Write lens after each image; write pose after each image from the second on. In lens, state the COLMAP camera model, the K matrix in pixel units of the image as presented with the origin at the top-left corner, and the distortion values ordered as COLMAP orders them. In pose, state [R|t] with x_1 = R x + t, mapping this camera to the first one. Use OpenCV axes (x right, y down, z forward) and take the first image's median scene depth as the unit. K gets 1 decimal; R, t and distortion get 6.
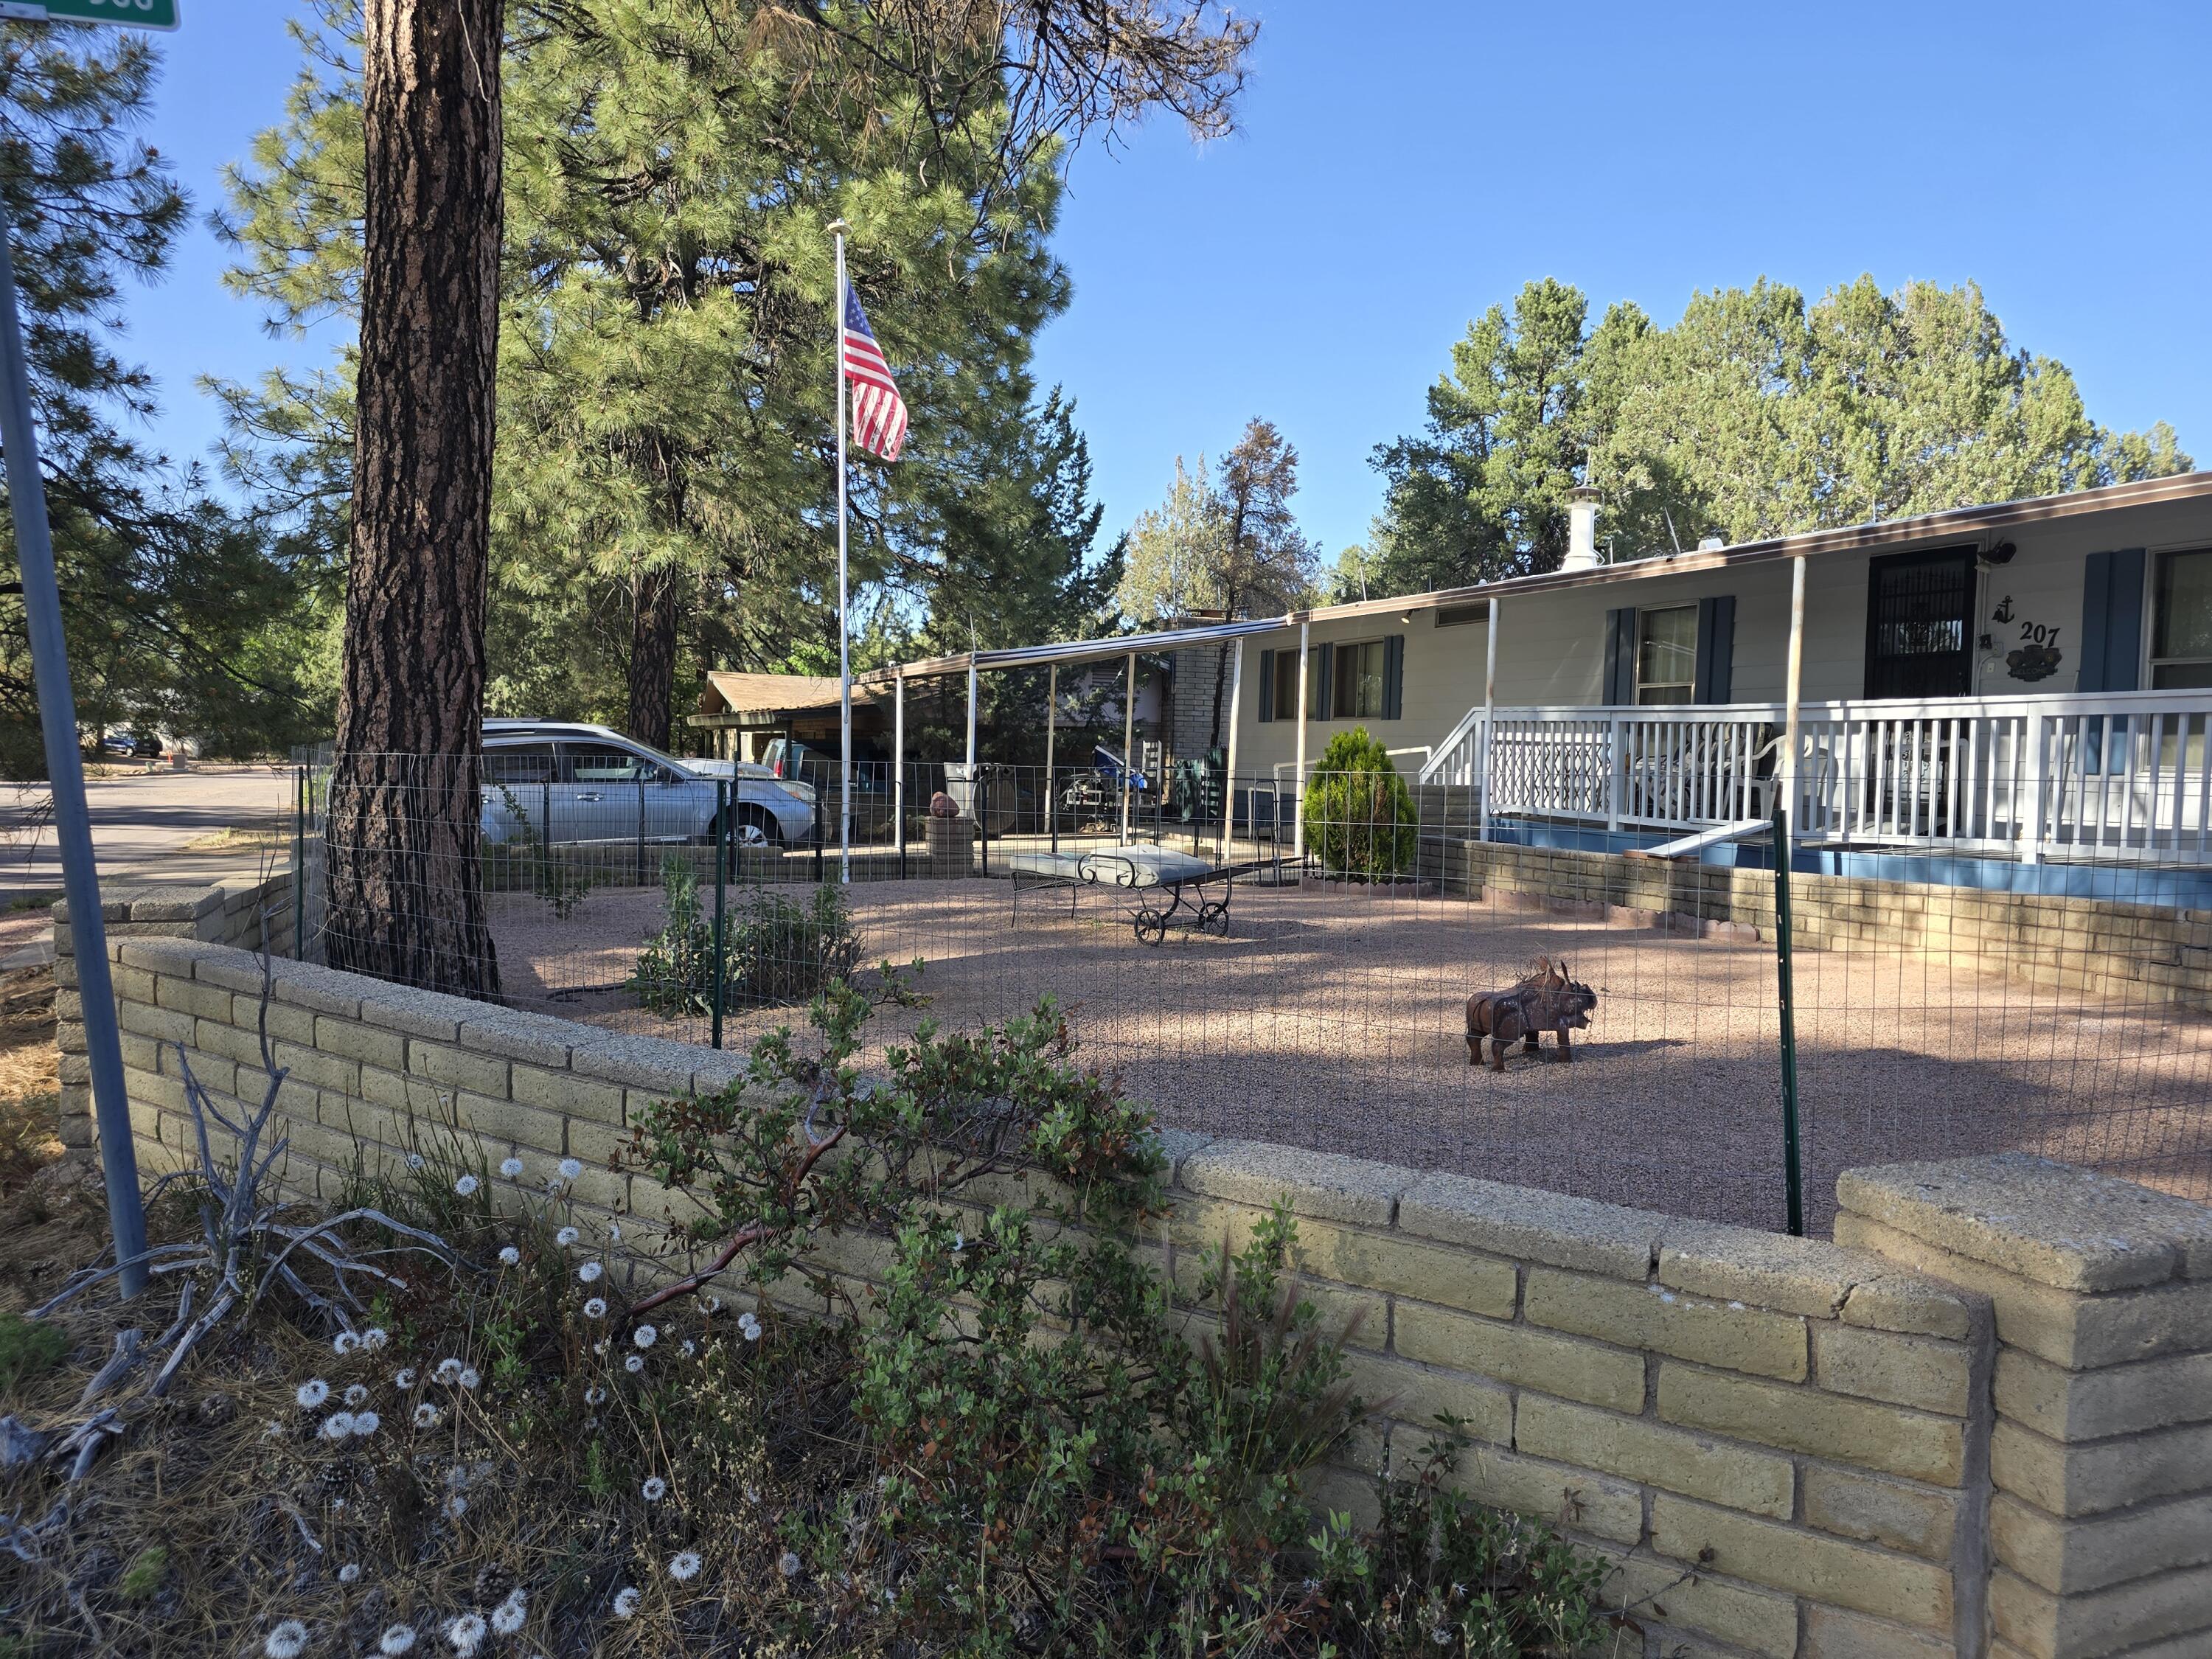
lens RADIAL K [[1470.9, 0, 1100.5], [0, 1470.9, 809.8], [0, 0, 1]] dist [0.063361, -0.044431]
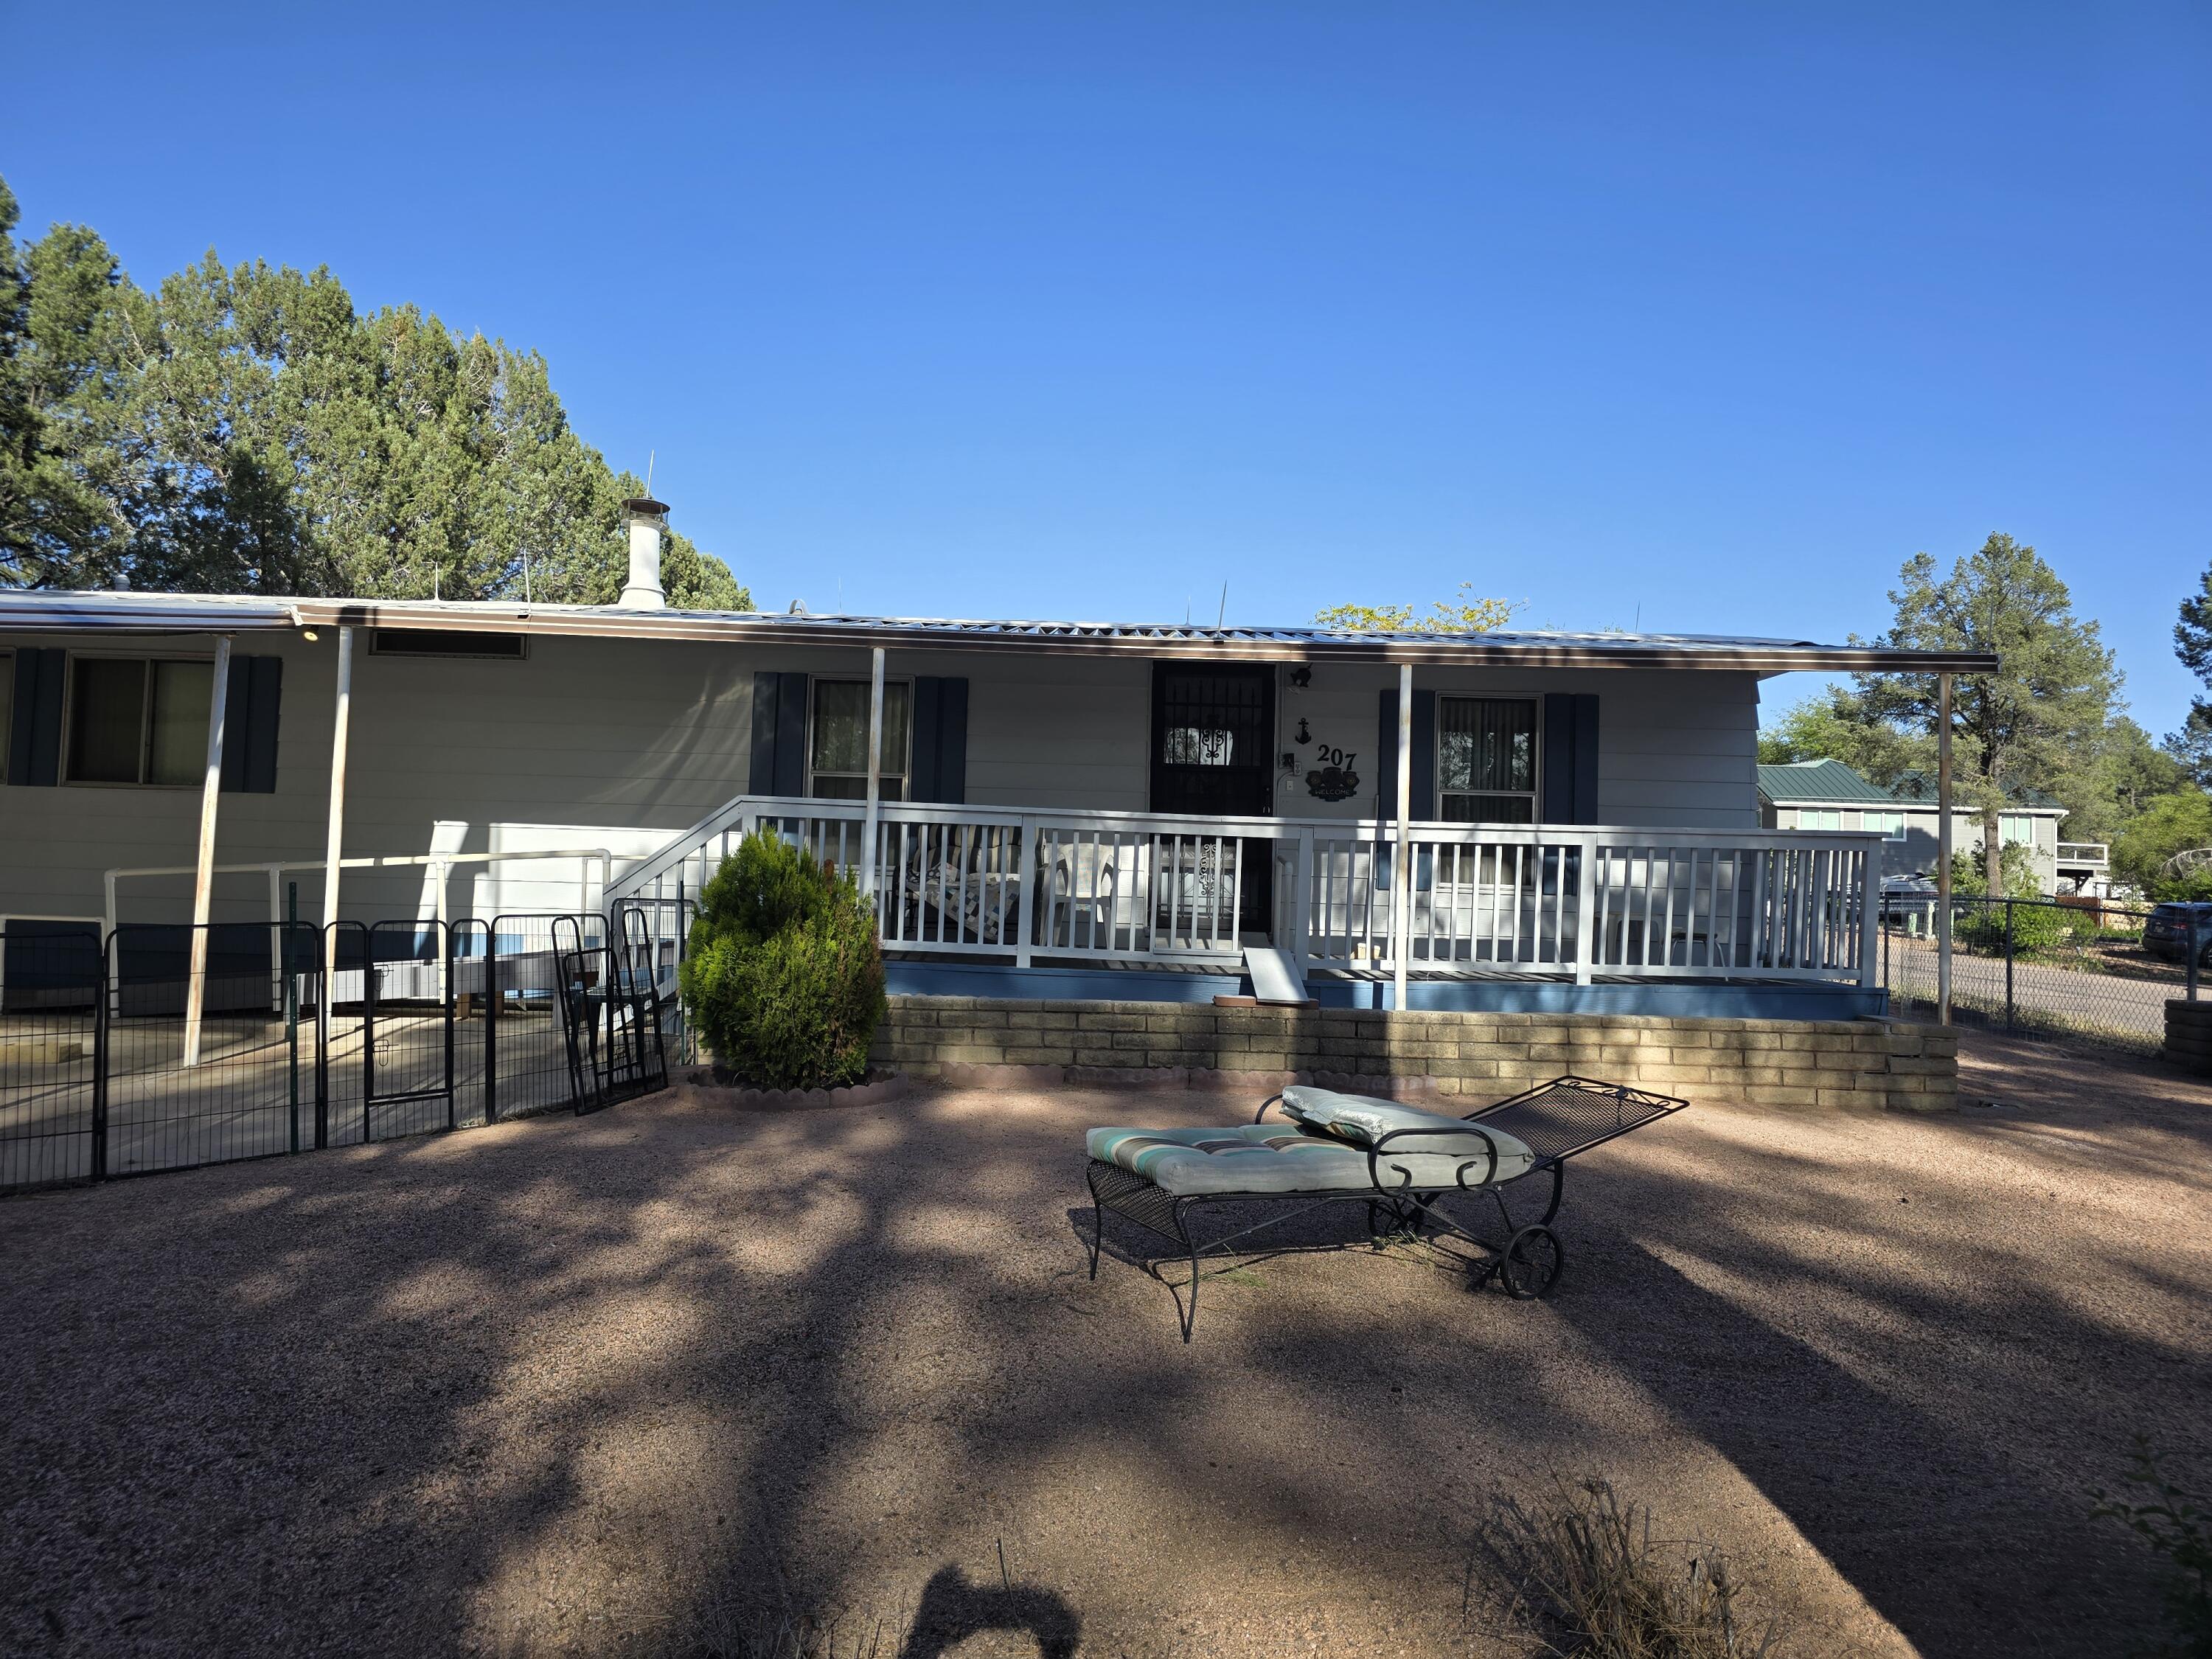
lens RADIAL K [[1470.9, 0, 1100.5], [0, 1470.9, 809.8], [0, 0, 1]] dist [0.063361, -0.044431]
pose [[0.398133, 0.022303, 0.917057, -0.477533], [0.017166, 0.999348, -0.031757, -0.059815], [-0.917167, 0.028386, 0.397490, 0.885355]]
